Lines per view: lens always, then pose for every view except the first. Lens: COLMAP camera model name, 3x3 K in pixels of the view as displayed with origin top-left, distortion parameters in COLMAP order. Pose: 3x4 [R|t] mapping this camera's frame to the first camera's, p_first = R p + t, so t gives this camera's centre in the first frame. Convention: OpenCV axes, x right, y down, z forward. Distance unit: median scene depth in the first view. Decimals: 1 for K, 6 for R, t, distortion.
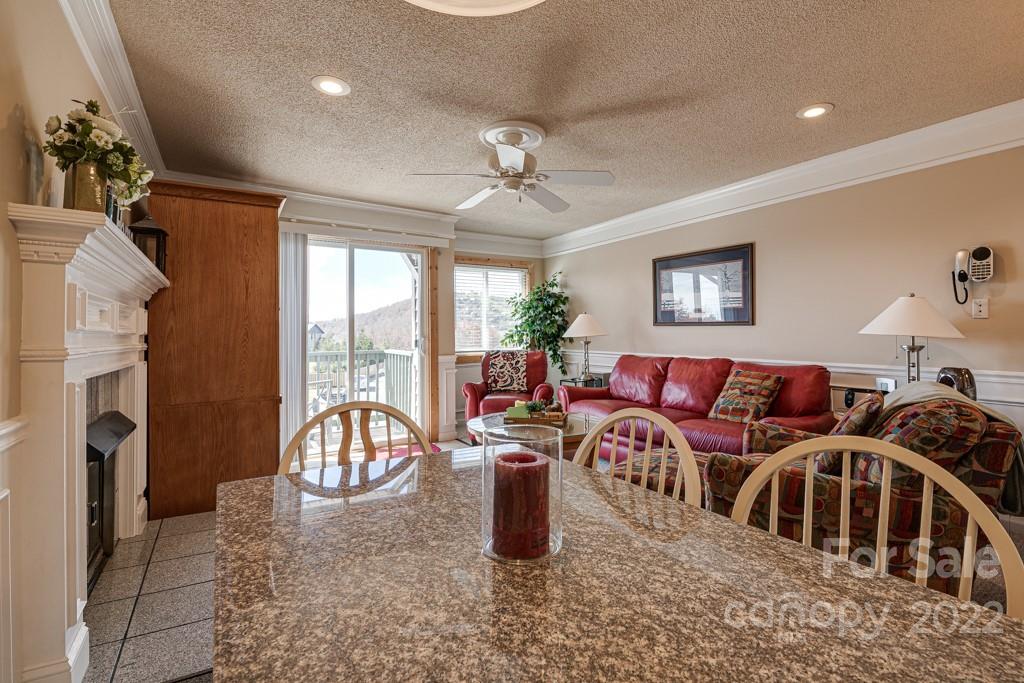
lens RADIAL K [[447.6, 0, 525.8], [0, 447.6, 326.1], [0, 0, 1]] dist [0.000323, -0.003953]
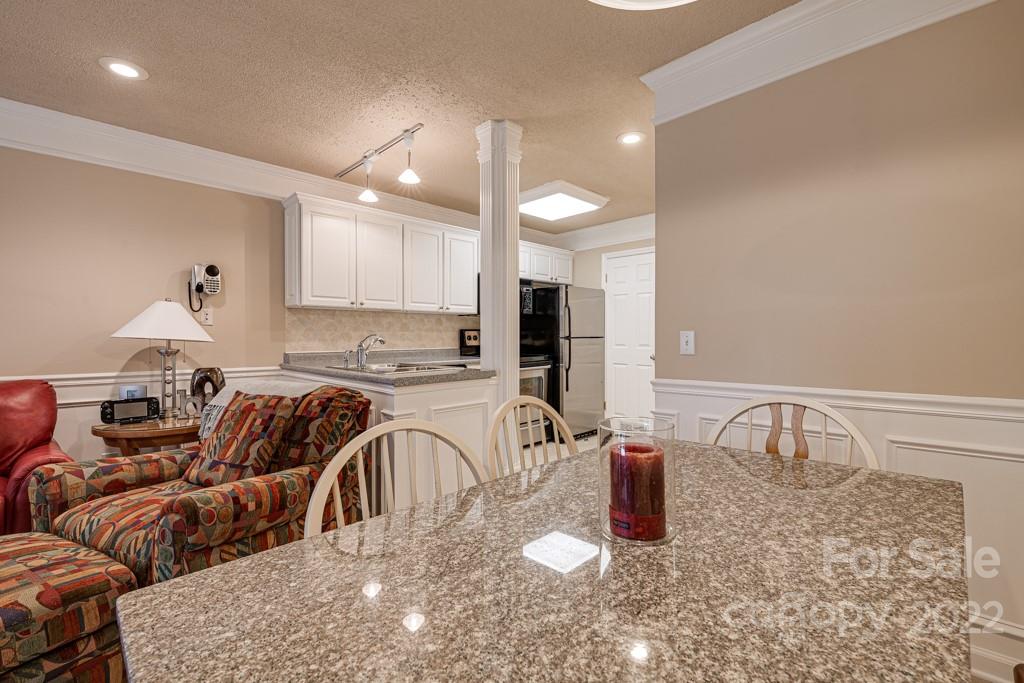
lens RADIAL K [[447.6, 0, 509.6], [0, 447.6, 333.8], [0, 0, 1]] dist [0.000323, -0.003953]
pose [[-0.187820, 0.012319, 0.982126, -0.200043], [-0.015483, 0.999760, -0.015501, 0.007703], [-0.982081, -0.018117, -0.187584, 0.296676]]
